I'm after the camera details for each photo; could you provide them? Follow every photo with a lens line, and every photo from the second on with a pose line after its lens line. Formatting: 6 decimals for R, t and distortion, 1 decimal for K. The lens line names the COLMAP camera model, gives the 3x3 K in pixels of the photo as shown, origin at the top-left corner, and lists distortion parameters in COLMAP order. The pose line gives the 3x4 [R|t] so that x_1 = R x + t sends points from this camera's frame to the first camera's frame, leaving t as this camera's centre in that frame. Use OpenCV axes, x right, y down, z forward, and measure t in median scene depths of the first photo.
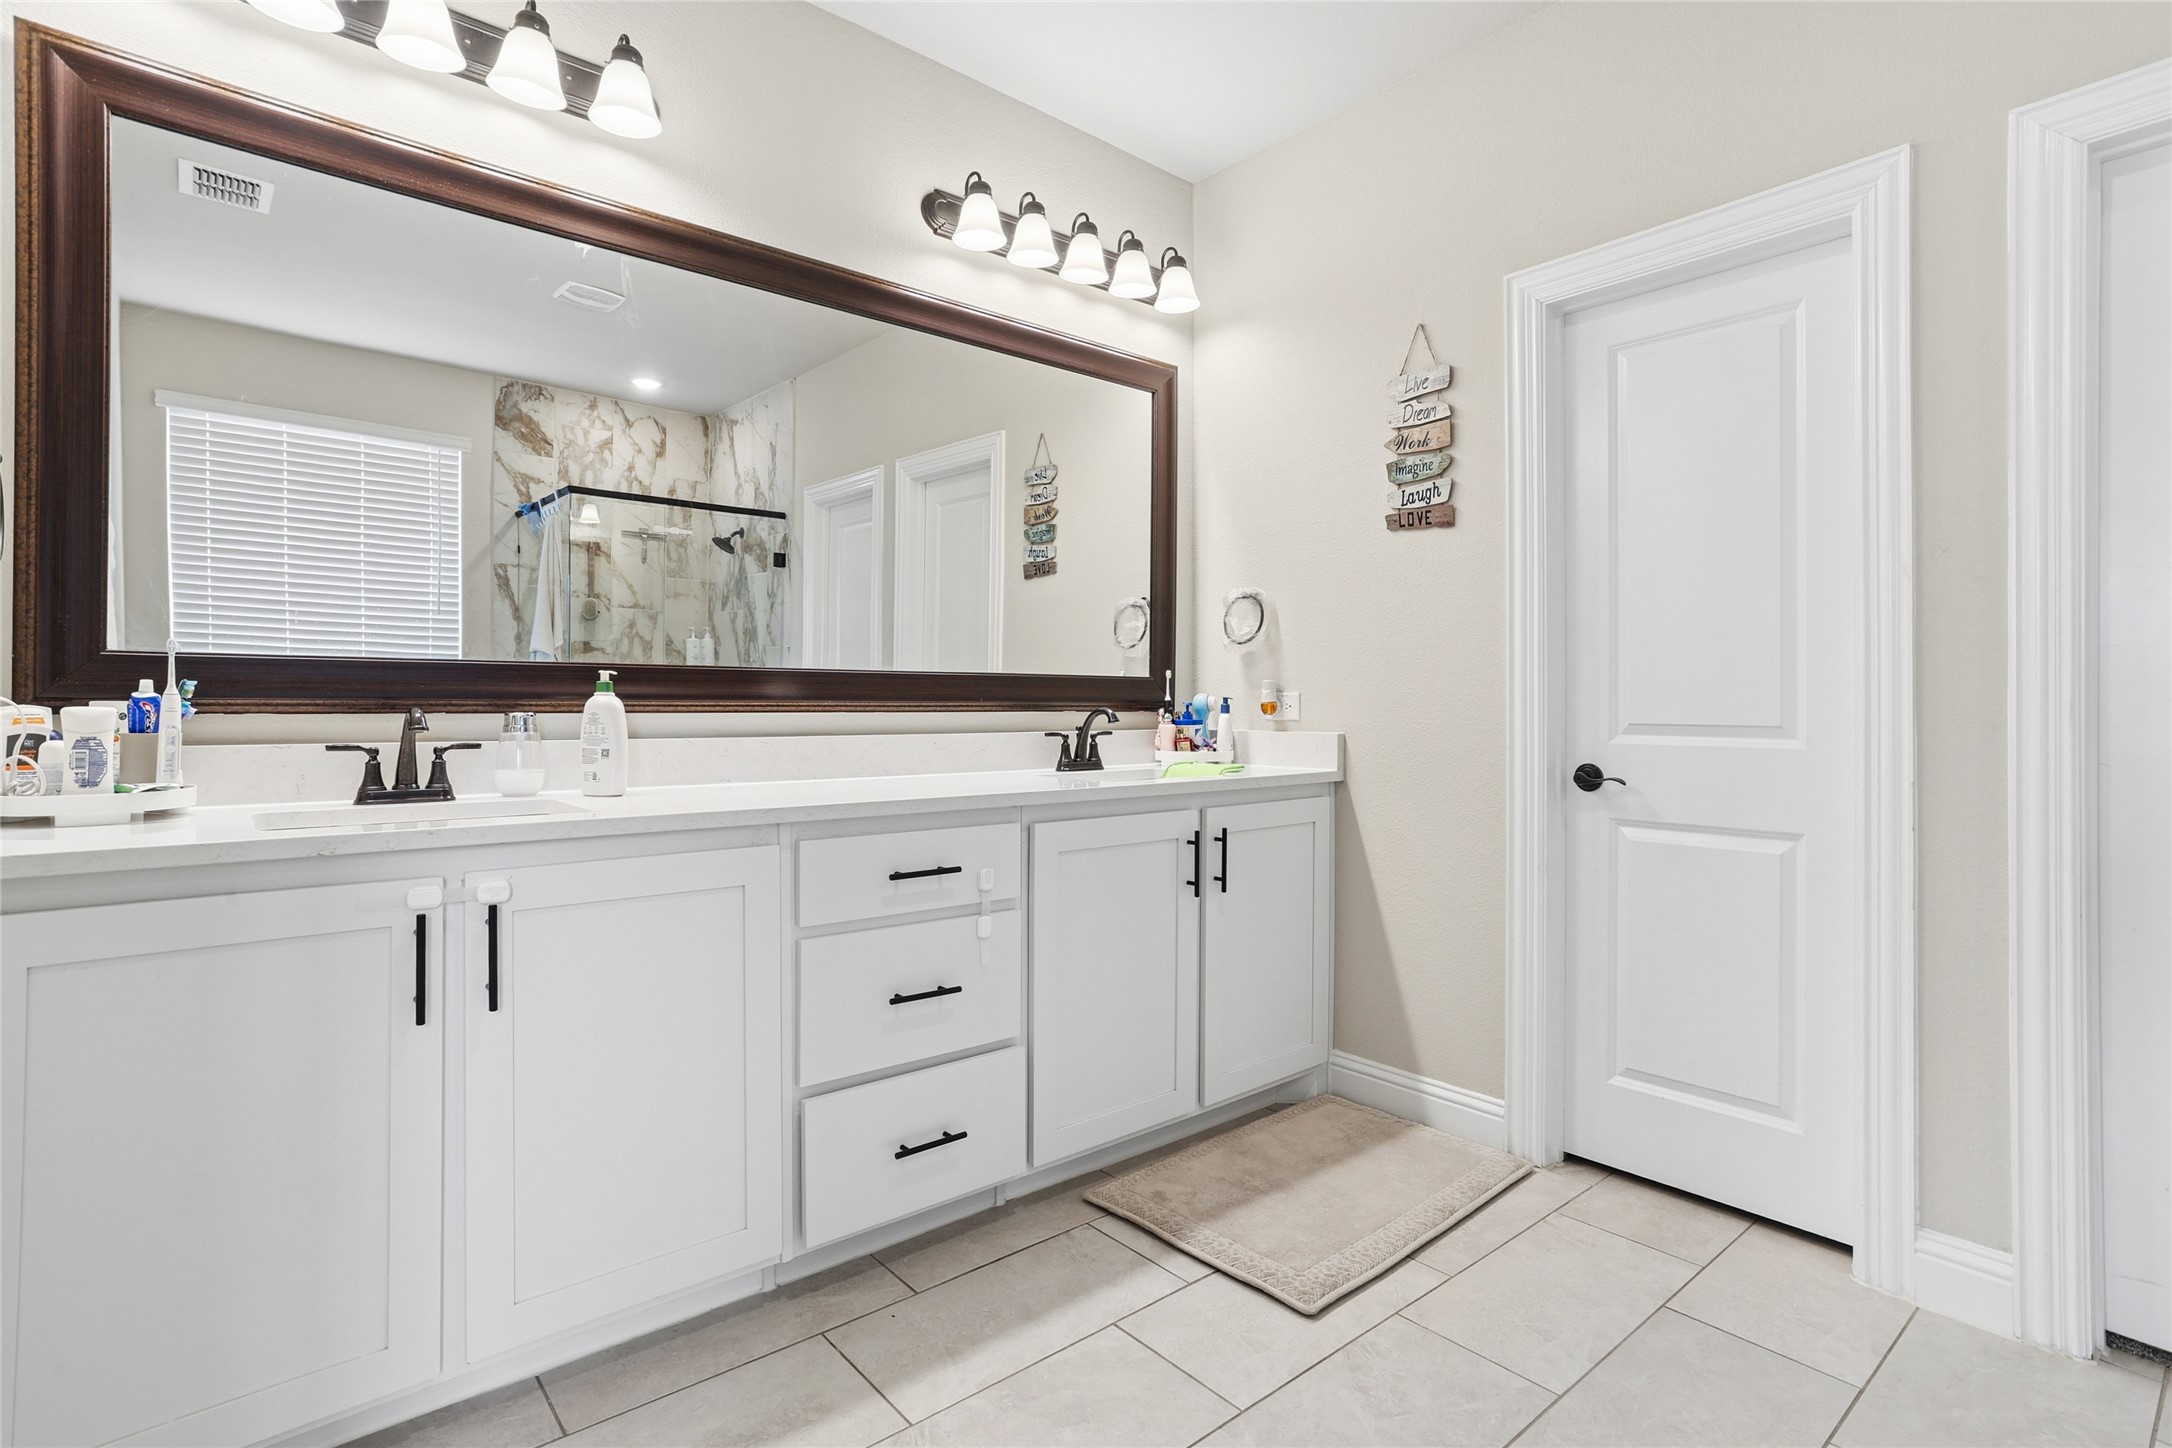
lens RADIAL K [[1066.6, 0, 1095.9], [0, 1066.6, 708.9], [0, 0, 1]] dist [-0.047309, 0.018573]
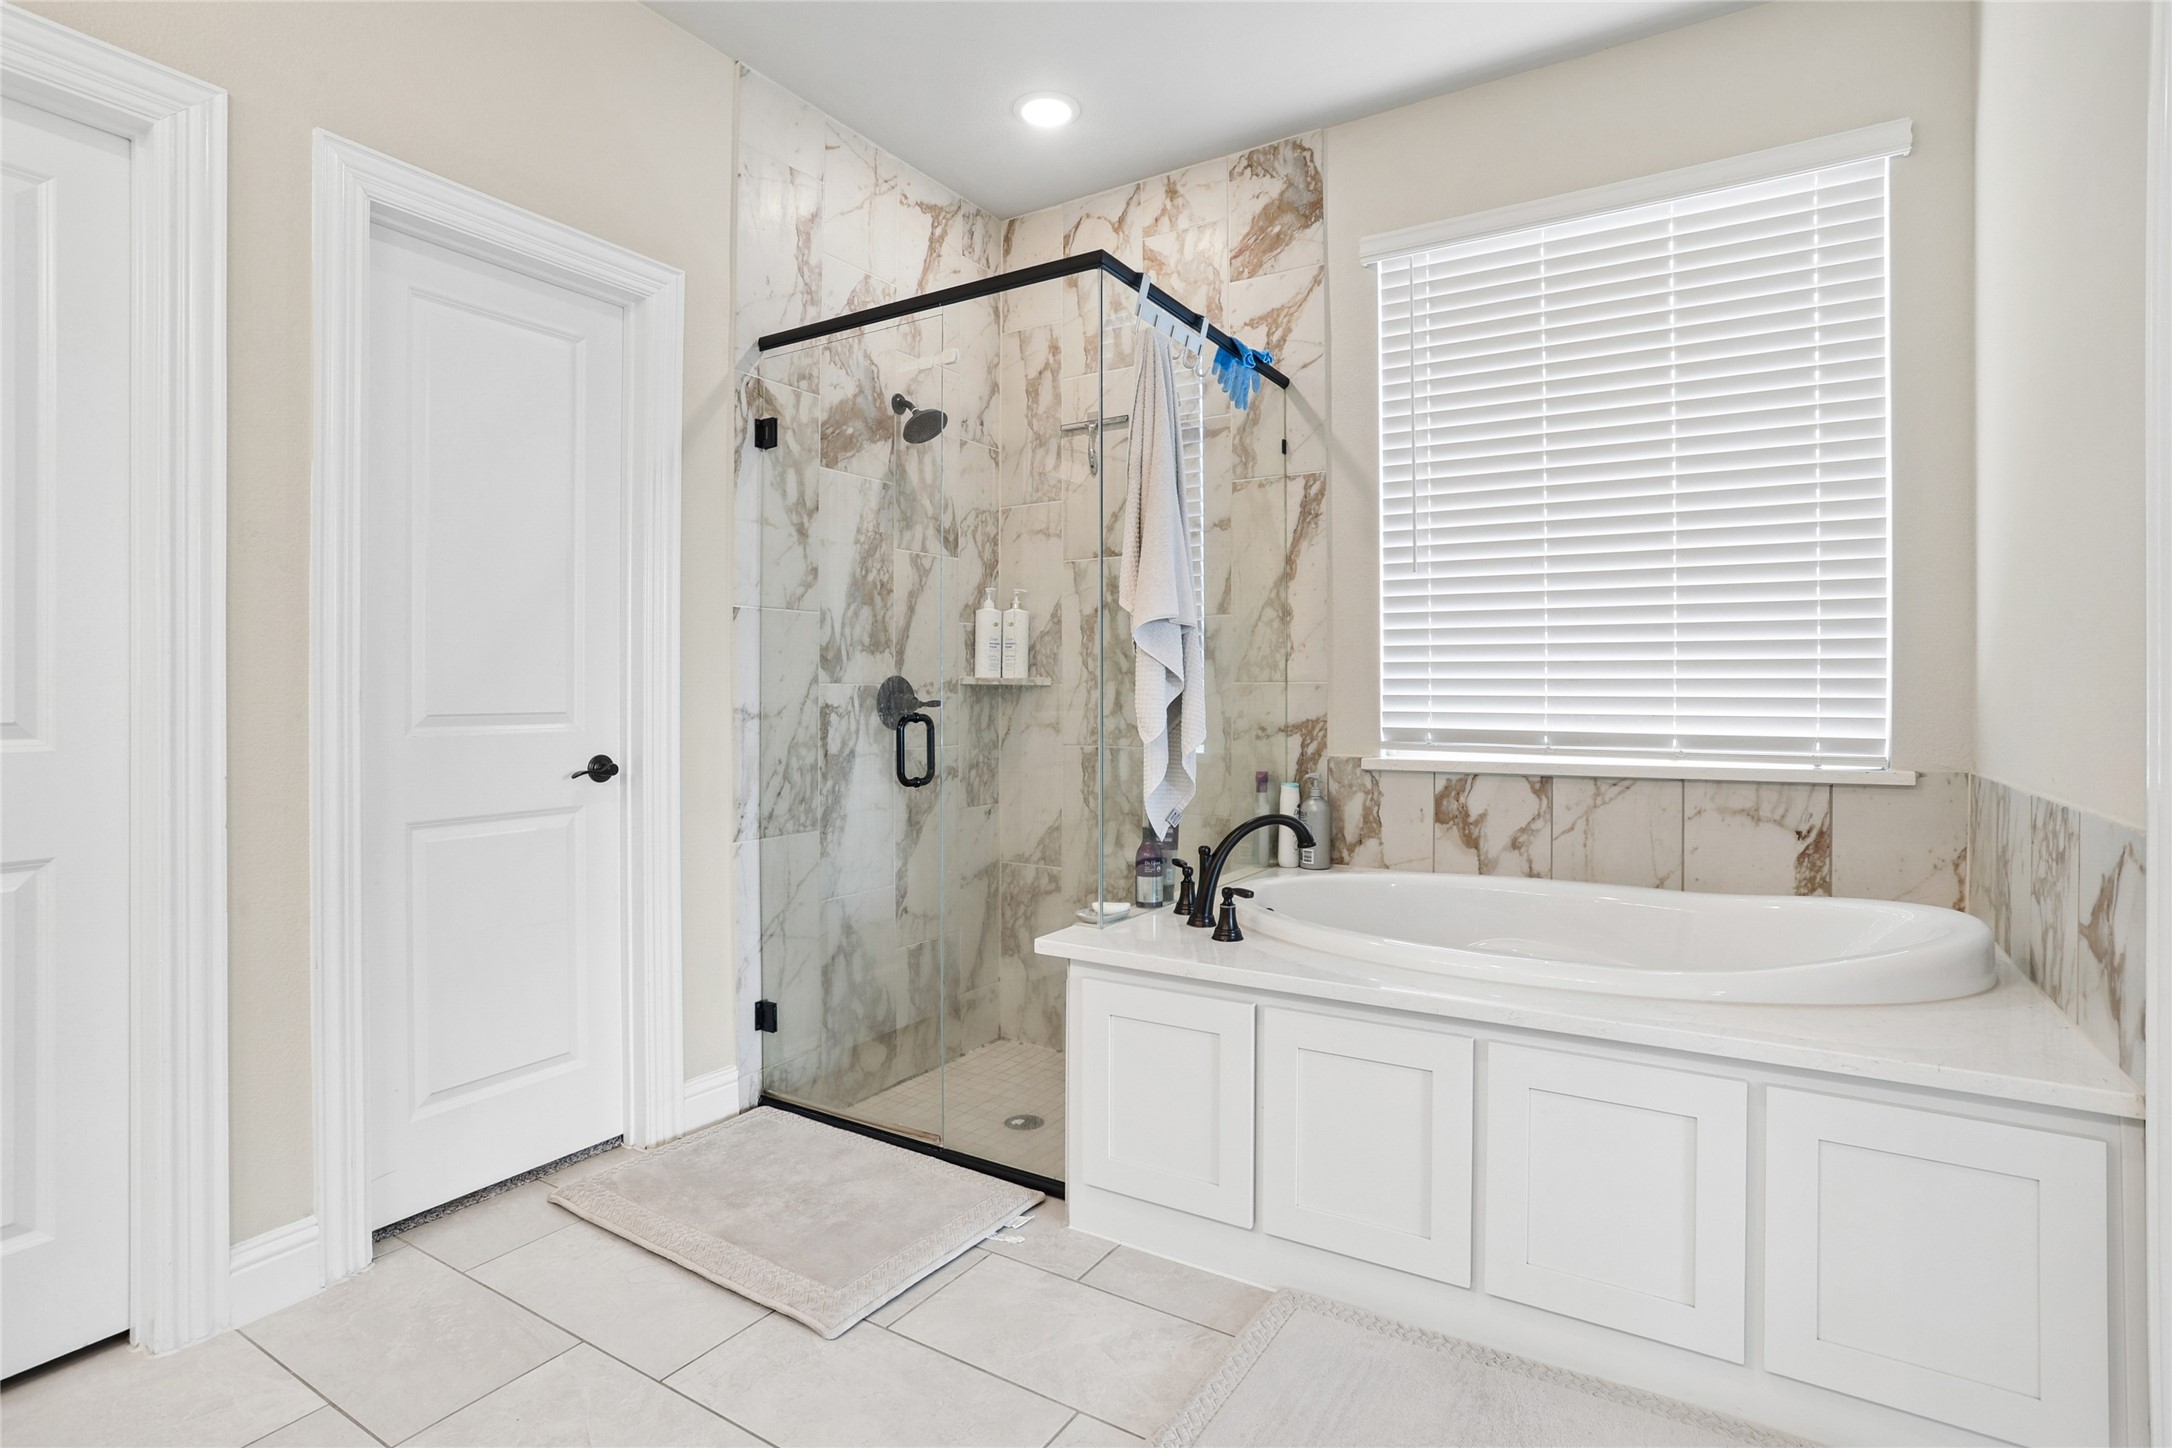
lens RADIAL K [[1066.6, 0, 1078.7], [0, 1066.6, 707.4], [0, 0, 1]] dist [-0.047309, 0.018573]
pose [[-0.327325, -0.016452, 0.944769, -0.342473], [0.009530, 0.999740, 0.020711, -0.003786], [-0.944864, 0.015783, -0.327083, 0.566840]]
